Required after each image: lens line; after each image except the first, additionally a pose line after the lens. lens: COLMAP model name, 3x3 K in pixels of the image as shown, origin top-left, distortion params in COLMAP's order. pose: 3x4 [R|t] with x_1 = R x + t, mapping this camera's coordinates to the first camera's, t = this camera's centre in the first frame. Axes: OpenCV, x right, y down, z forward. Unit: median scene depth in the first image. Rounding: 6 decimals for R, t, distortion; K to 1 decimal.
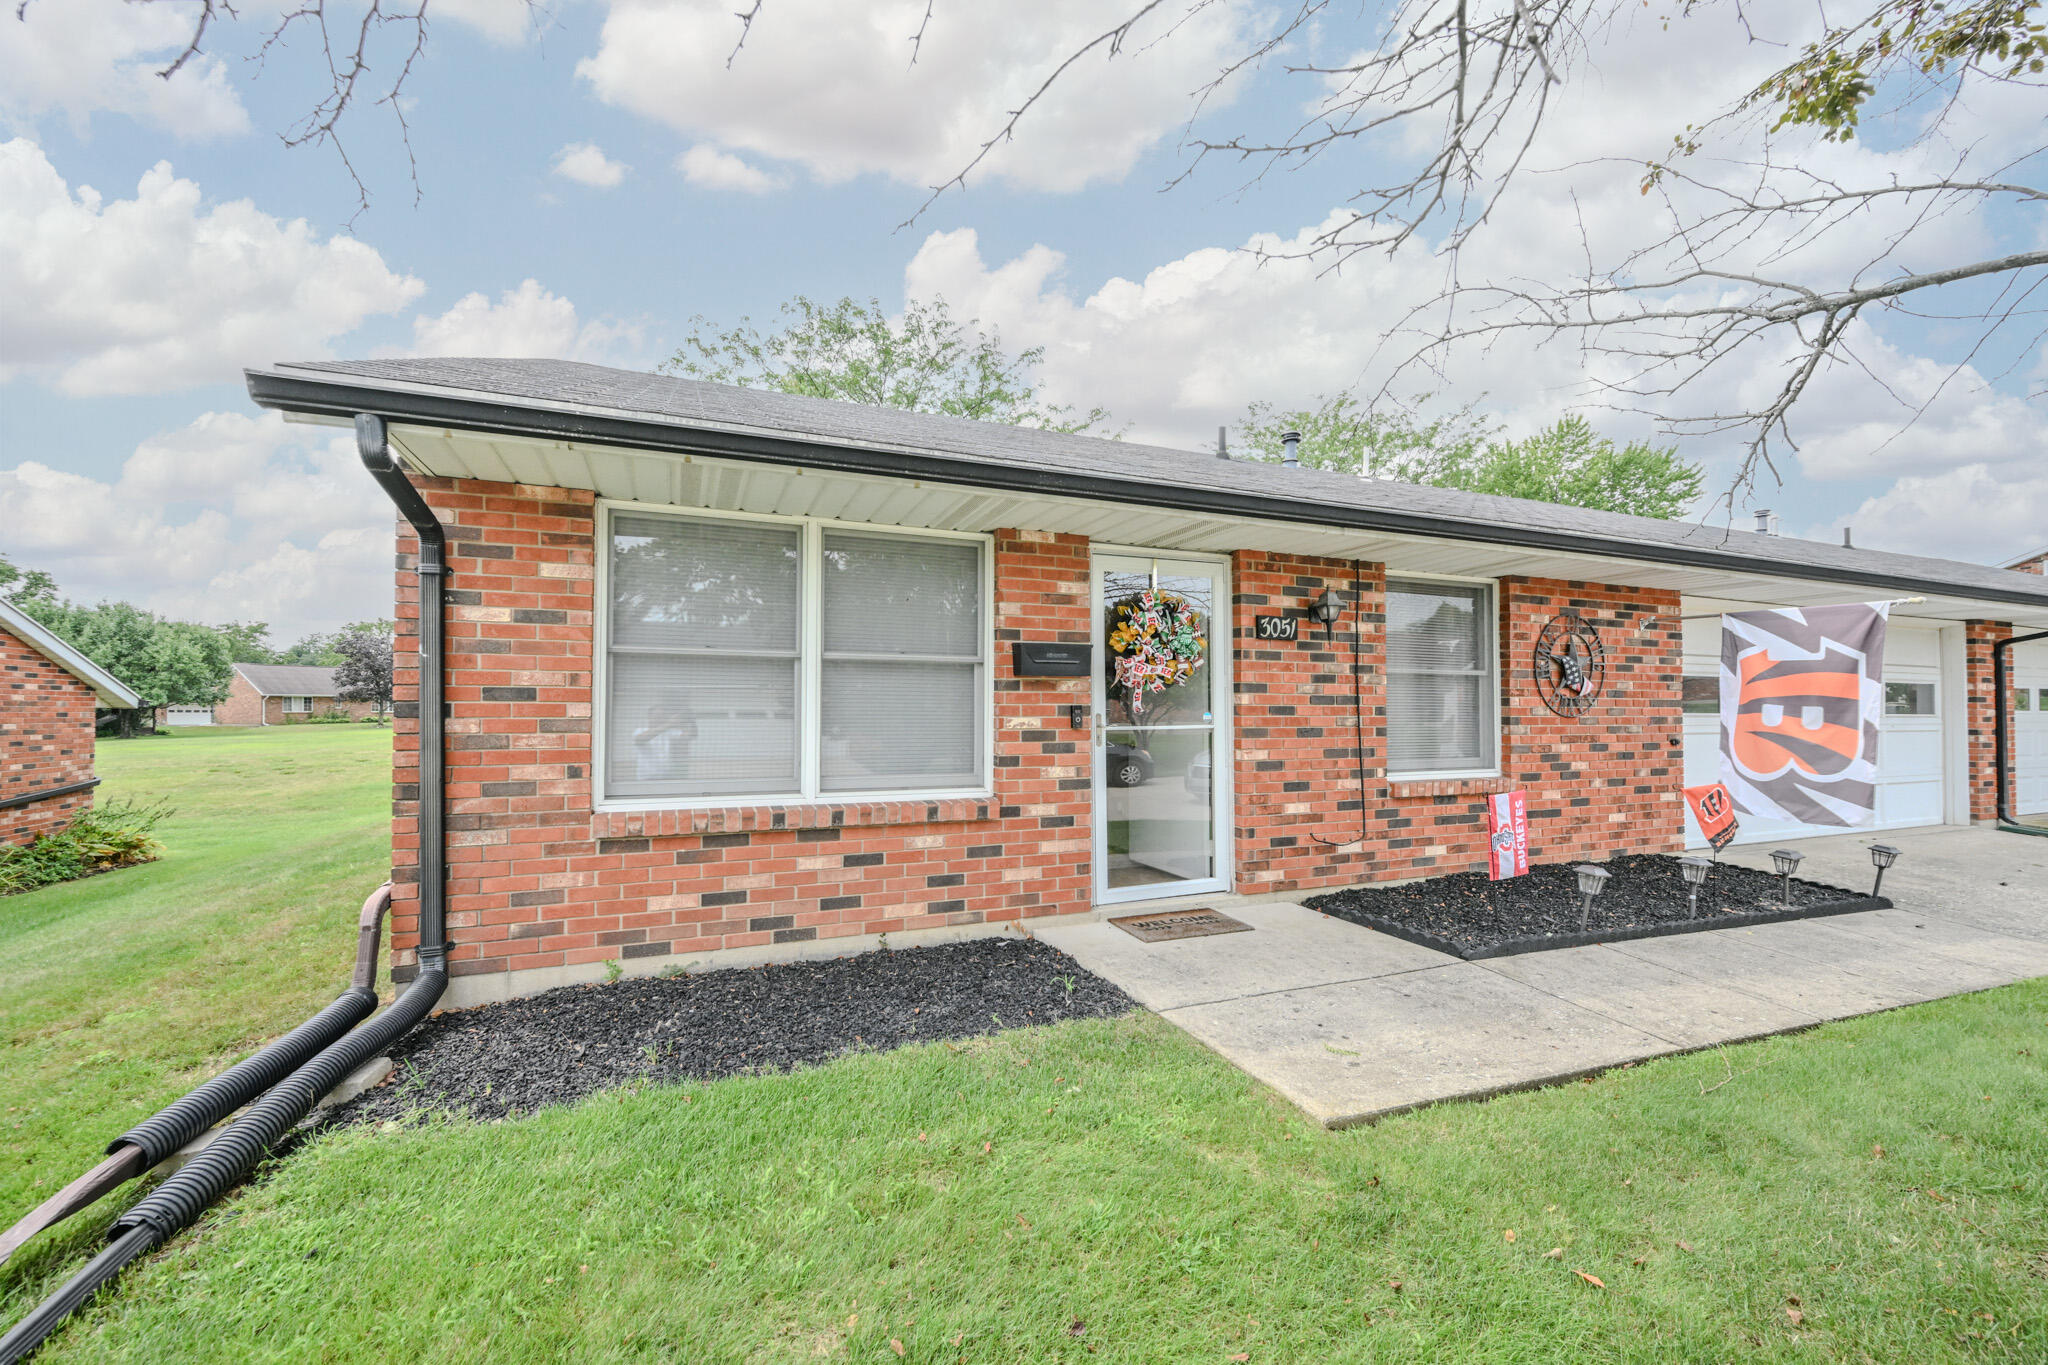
lens RADIAL K [[827.6, 0, 1003.2], [0, 827.6, 701.6], [0, 0, 1]] dist [-0.000311, 0.000037]
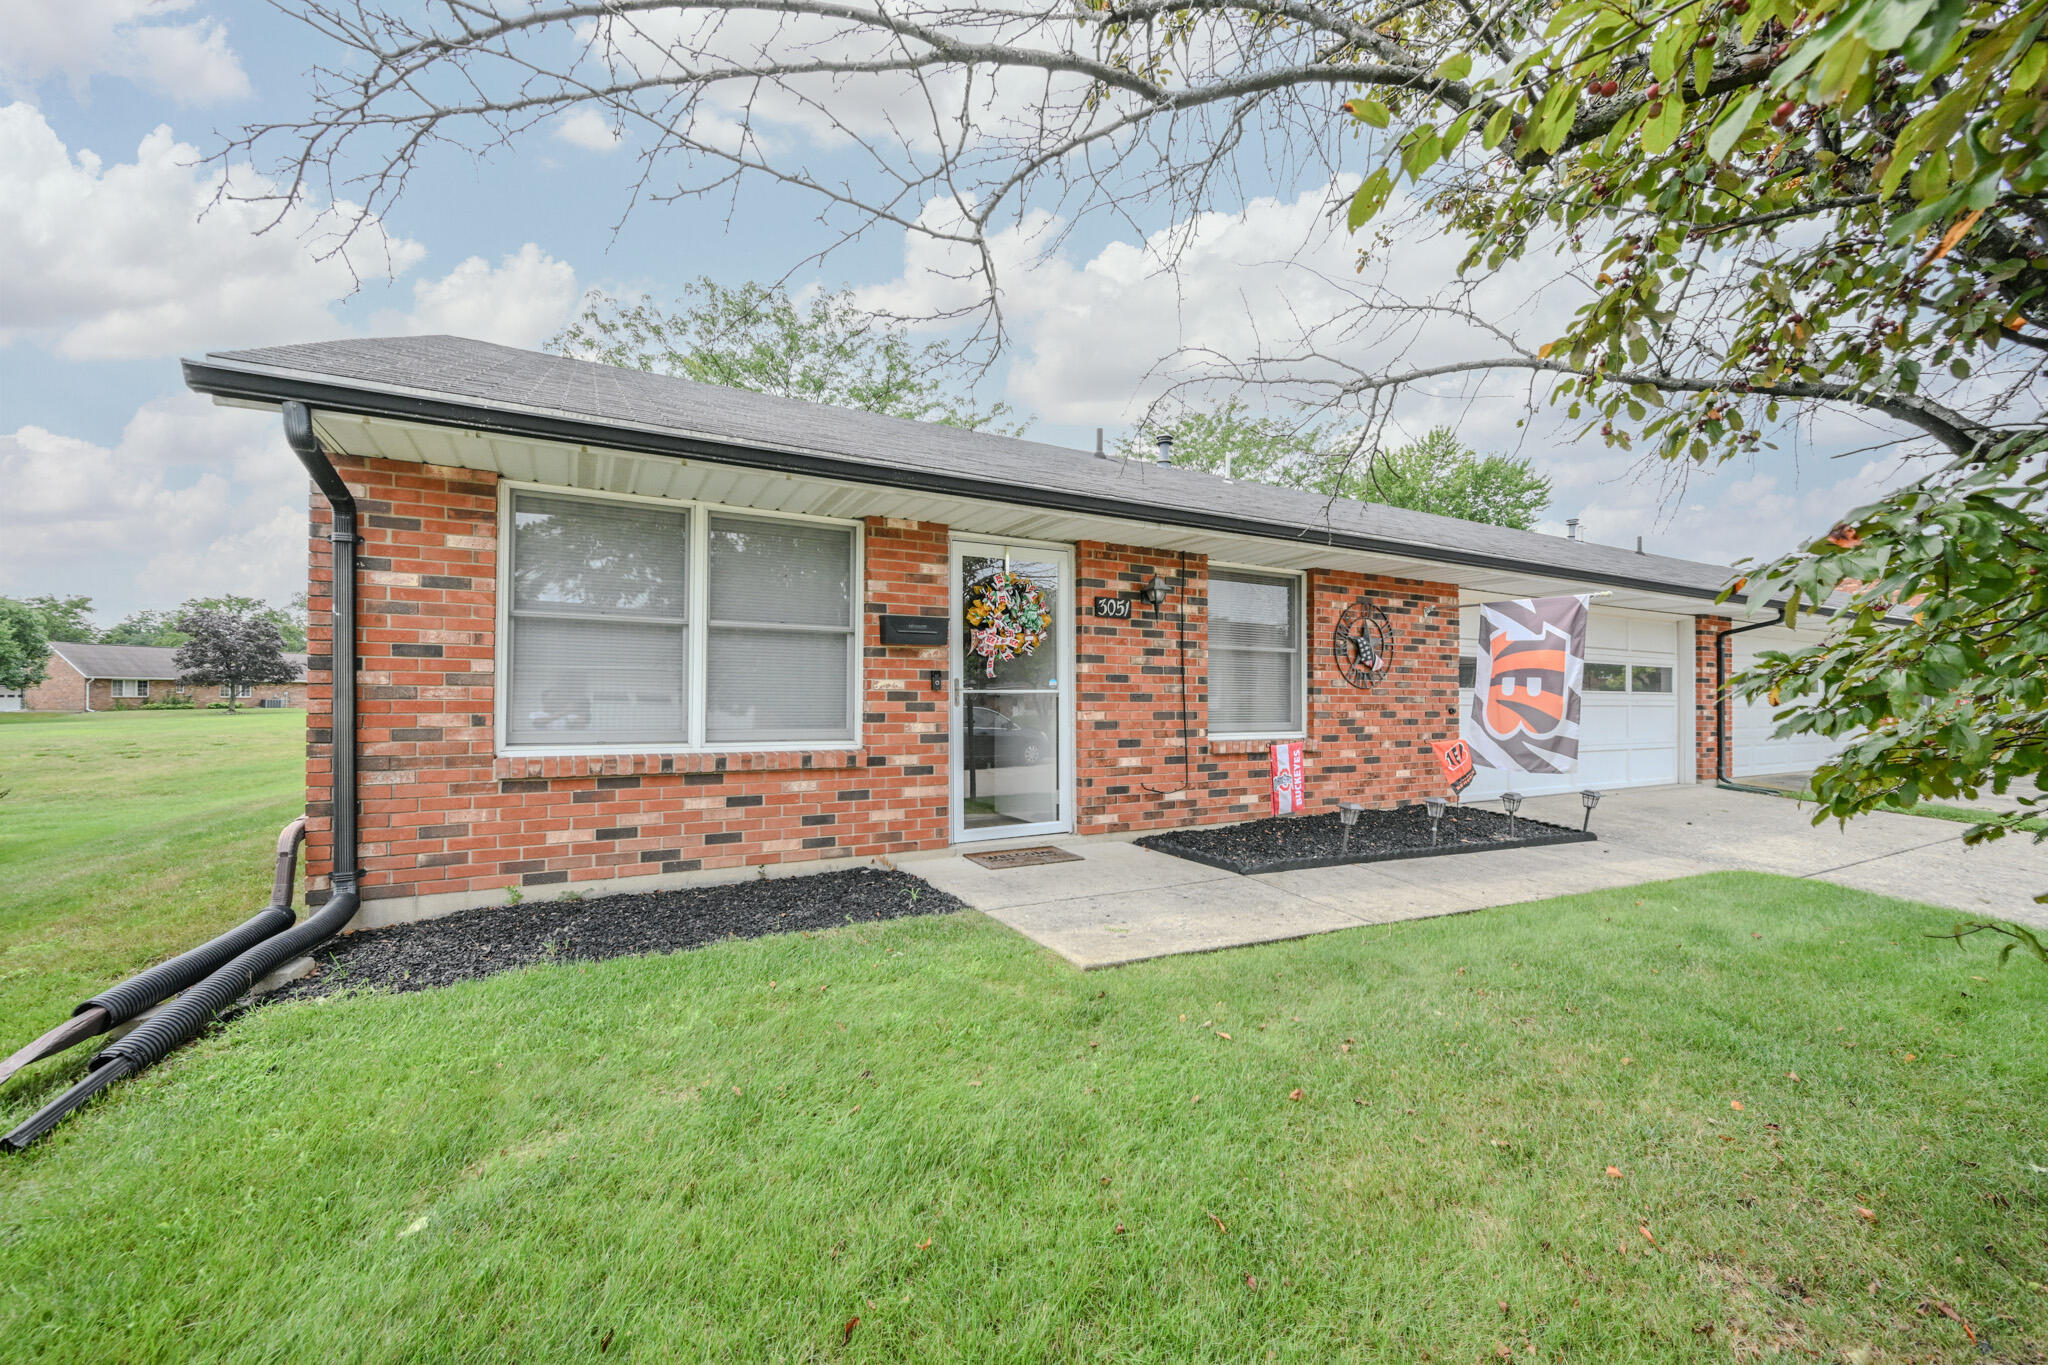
lens RADIAL K [[827.6, 0, 1012.5], [0, 827.6, 695.5], [0, 0, 1]] dist [-0.000311, 0.000037]
pose [[0.993628, 0.004643, 0.112610, 0.055896], [-0.005345, 0.999968, 0.005940, 0.028080], [-0.112579, -0.006504, 0.993621, -0.143833]]
